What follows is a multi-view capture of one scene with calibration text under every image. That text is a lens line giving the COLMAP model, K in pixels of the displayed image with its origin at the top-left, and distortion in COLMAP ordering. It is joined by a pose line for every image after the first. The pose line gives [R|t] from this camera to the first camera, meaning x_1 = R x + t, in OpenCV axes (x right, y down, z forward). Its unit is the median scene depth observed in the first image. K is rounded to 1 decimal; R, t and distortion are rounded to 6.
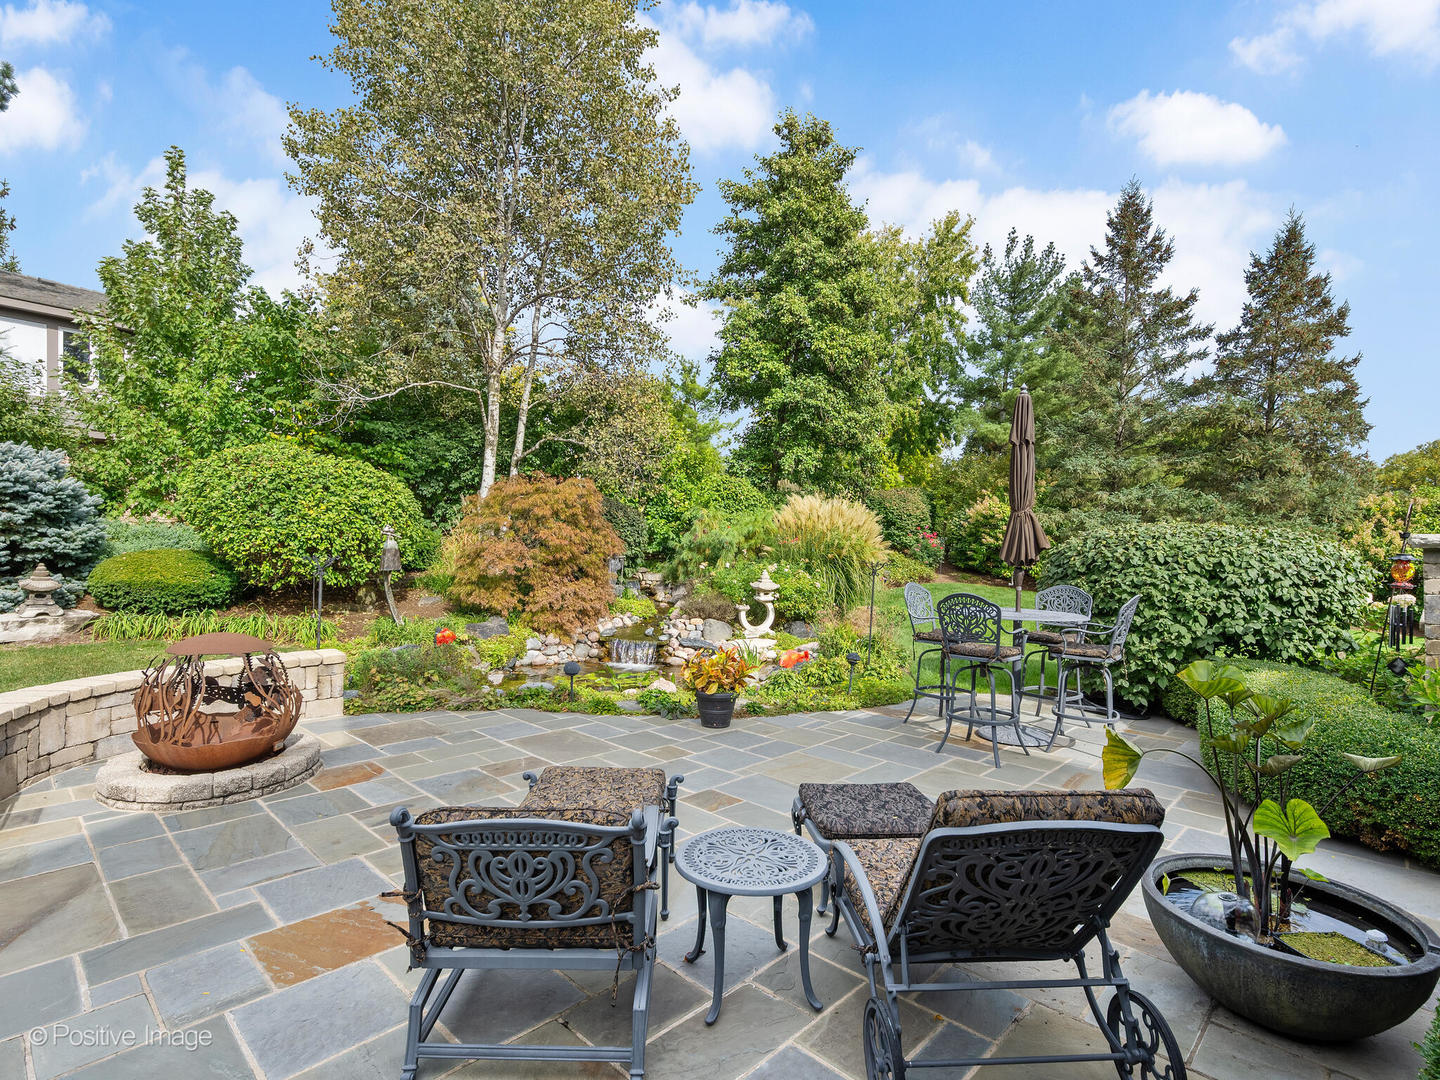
lens RADIAL K [[708.0, 0, 728.5], [0, 708.0, 549.7], [0, 0, 1]] dist [0.002319, 0.000606]
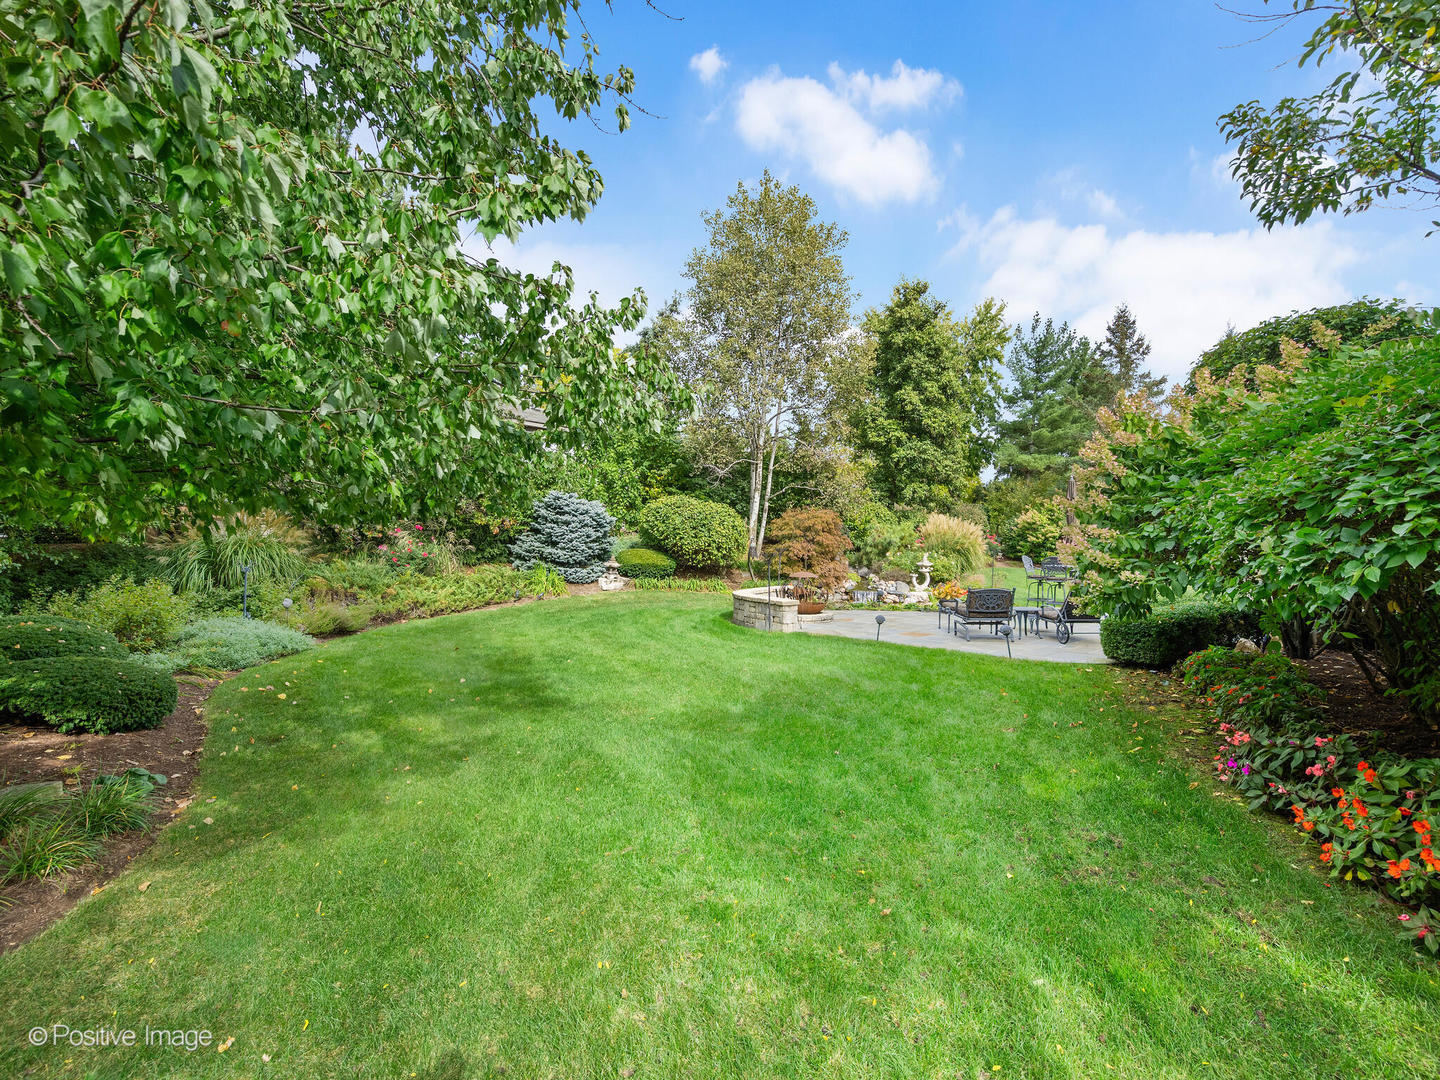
lens RADIAL K [[665.8, 0, 713.2], [0, 665.8, 545.0], [0, 0, 1]] dist [-0.000473, 0.000142]
pose [[0.998339, -0.016725, -0.055137, -0.242563], [0.015912, 0.999759, -0.015153, 0.010675], [0.055377, 0.014251, 0.998364, -0.476168]]
